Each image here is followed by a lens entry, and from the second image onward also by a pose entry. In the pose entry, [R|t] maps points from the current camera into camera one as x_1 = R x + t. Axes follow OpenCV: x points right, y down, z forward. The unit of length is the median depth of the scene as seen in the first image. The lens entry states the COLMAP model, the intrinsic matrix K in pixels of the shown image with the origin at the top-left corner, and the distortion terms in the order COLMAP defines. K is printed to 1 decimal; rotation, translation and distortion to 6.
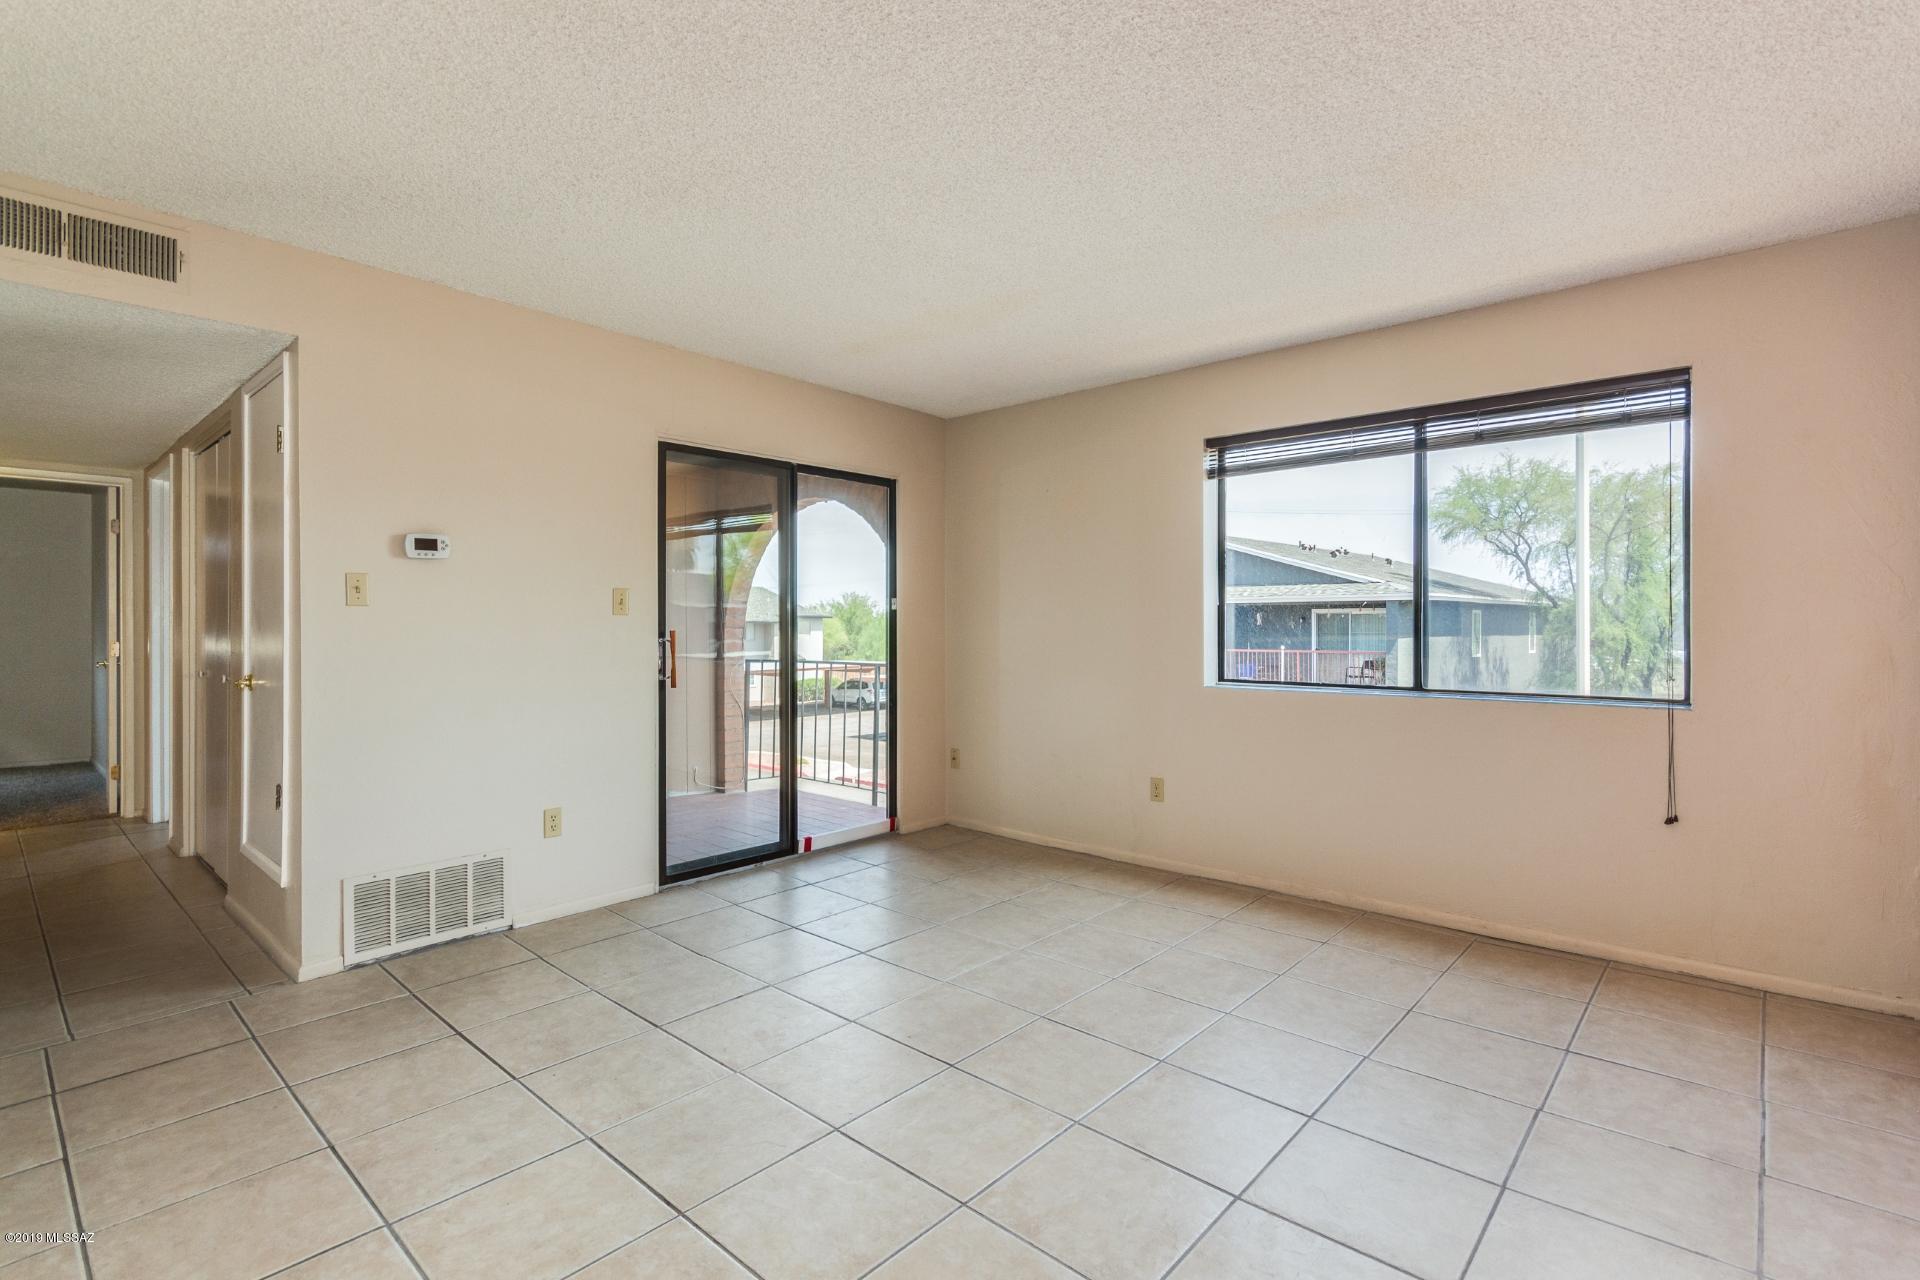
lens RADIAL K [[898.2, 0, 962.0], [0, 898.2, 629.9], [0, 0, 1]] dist [0.003532, 0.000677]
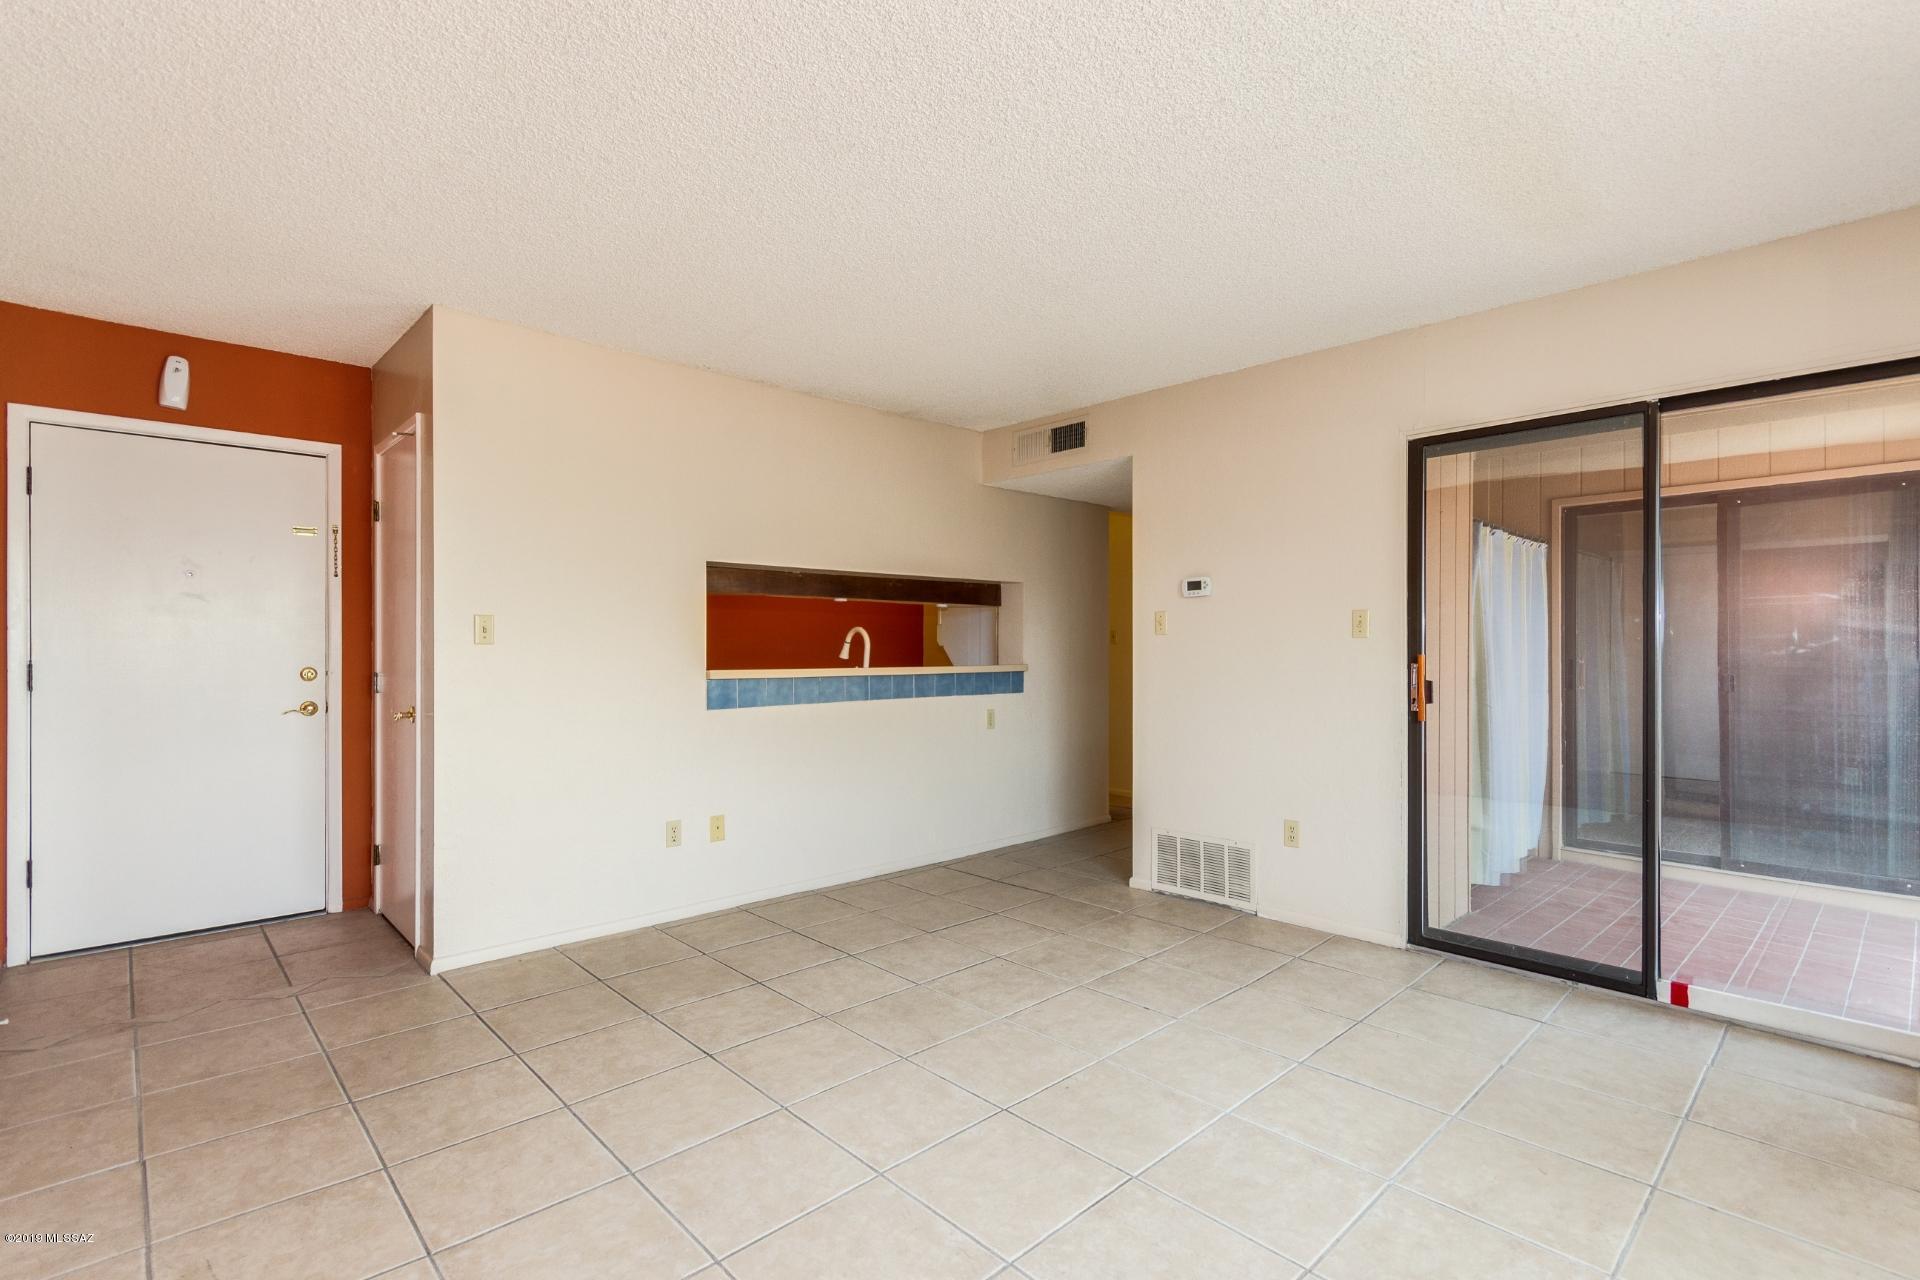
lens RADIAL K [[898.2, 0, 962.7], [0, 898.2, 646.4], [0, 0, 1]] dist [0.003532, 0.000677]
pose [[-0.086234, -0.001263, -0.996274, 0.720838], [-0.003103, 0.999995, -0.000999, -0.005878], [0.996270, 0.003005, -0.086238, 0.789223]]
